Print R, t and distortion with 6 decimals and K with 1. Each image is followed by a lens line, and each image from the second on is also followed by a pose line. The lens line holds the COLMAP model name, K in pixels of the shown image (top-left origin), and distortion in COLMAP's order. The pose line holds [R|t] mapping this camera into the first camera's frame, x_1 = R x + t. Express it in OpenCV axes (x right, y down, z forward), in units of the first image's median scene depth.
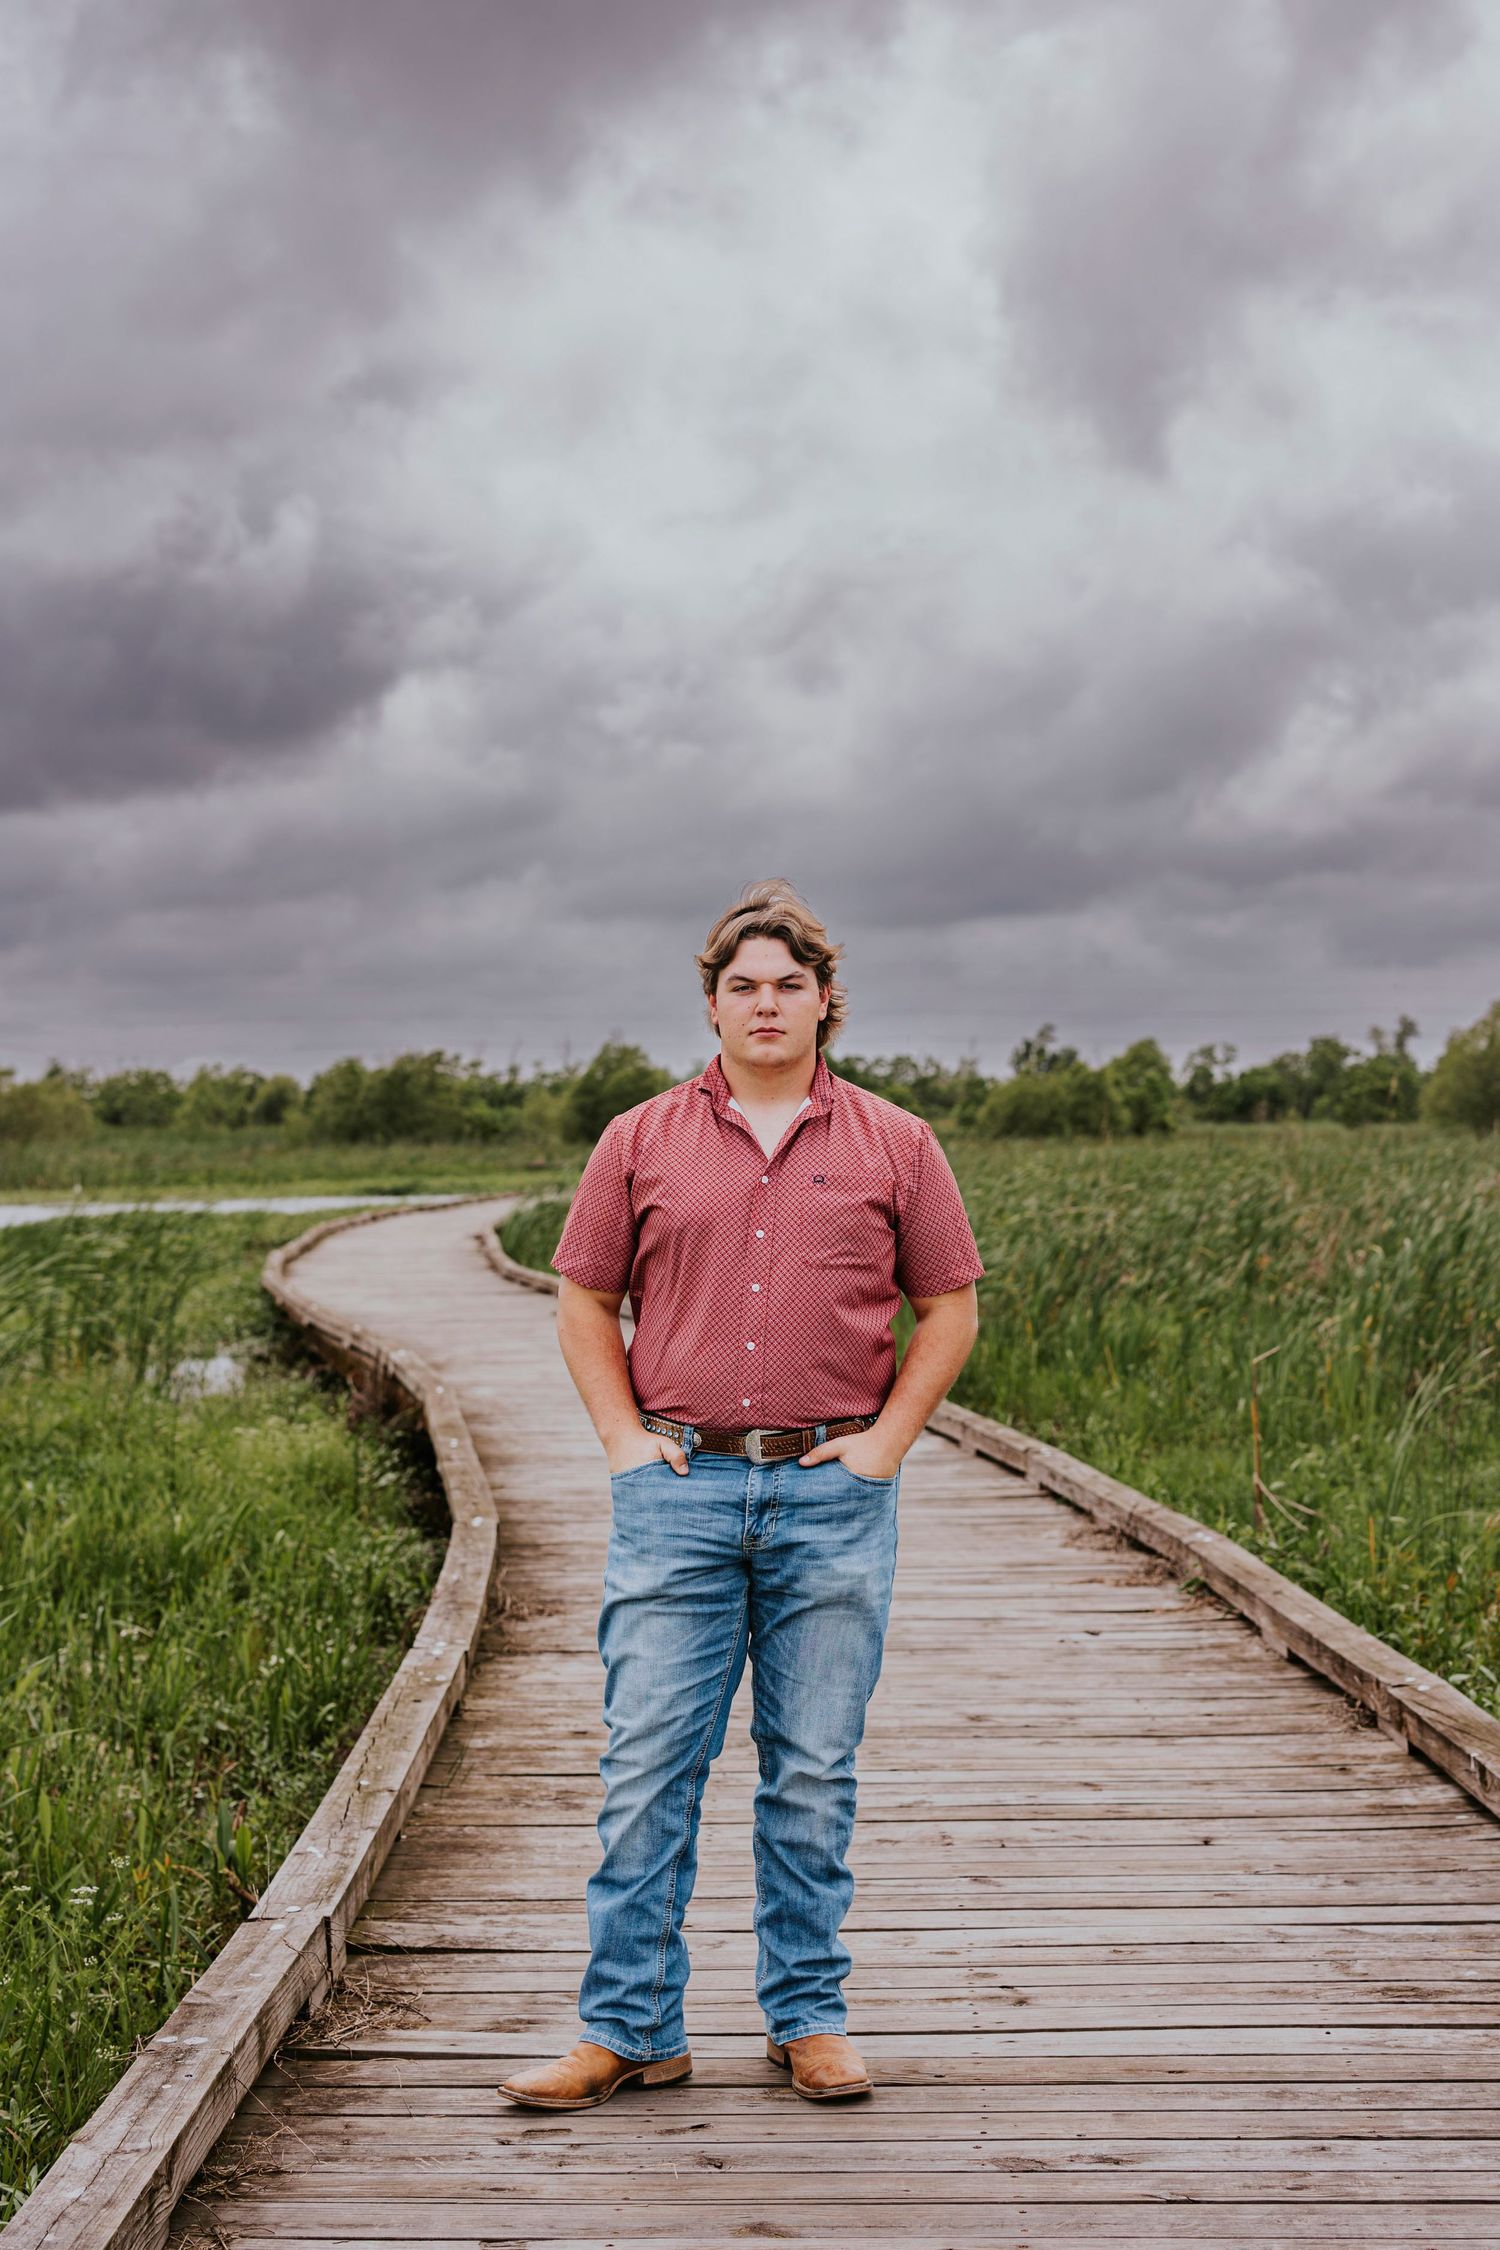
lens RADIAL K [[3260.9, 0, 750.1], [0, 3260.9, 1129.3], [0, 0, 1]] dist [-0.004086, 0.000000]
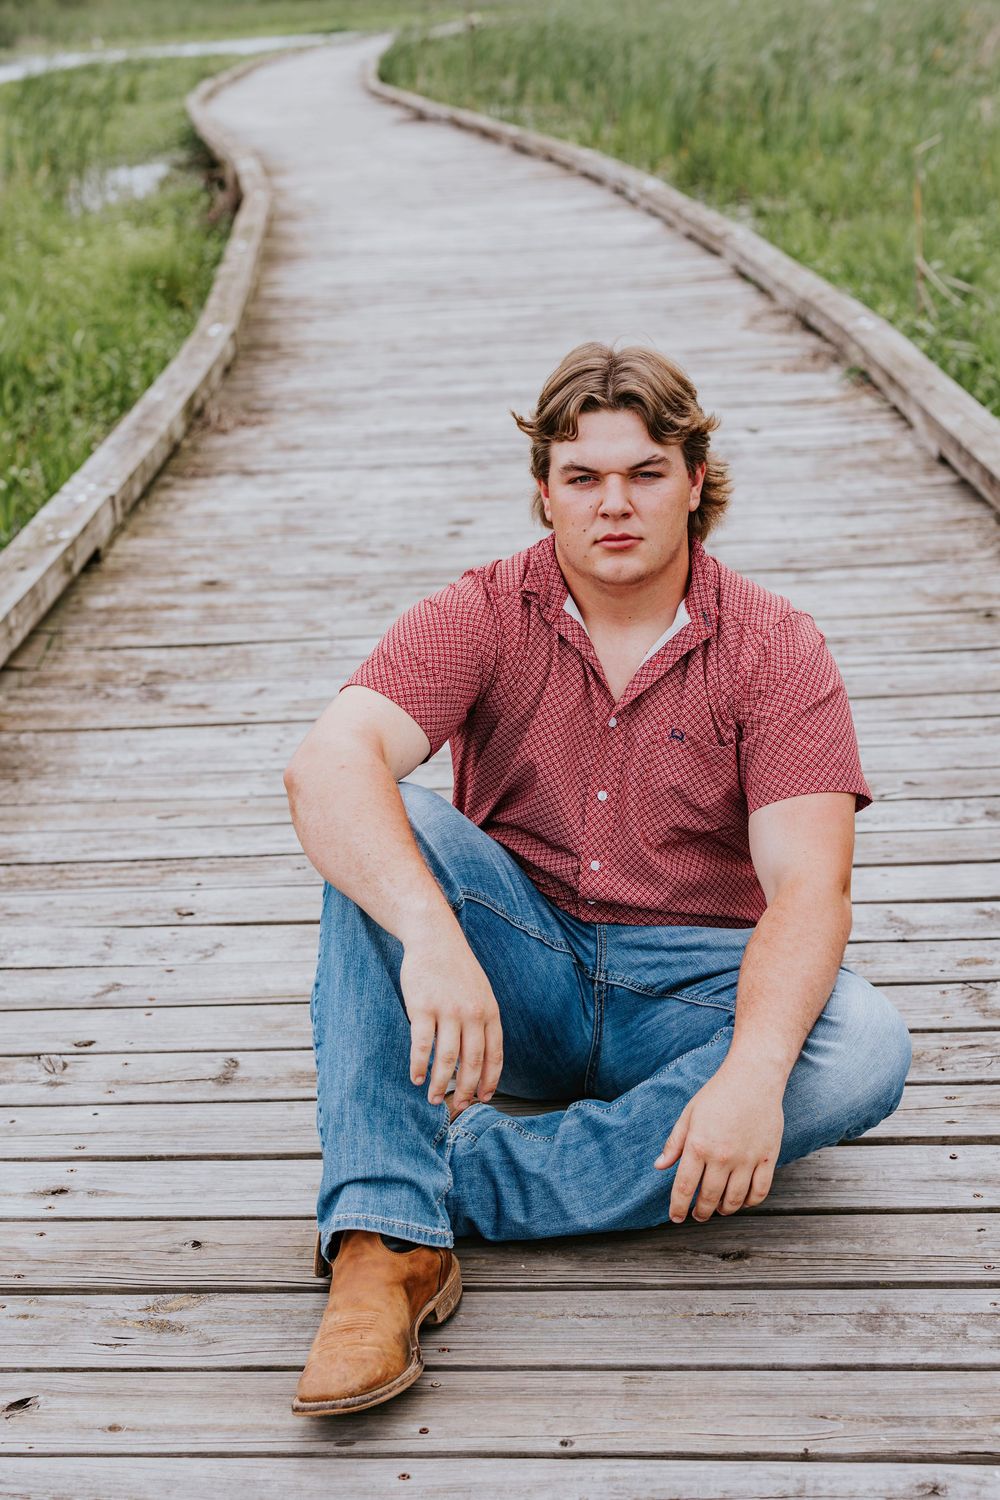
lens RADIAL K [[2173.9, 0, 503.4], [0, 2173.9, 748.5], [0, 0, 1]] dist [-0.004086, 0.000000]
pose [[0.998364, -0.031896, -0.047463, 0.053314], [0.045933, 0.941680, 0.333360, 0.013685], [0.034062, -0.334995, 0.941604, 0.295883]]
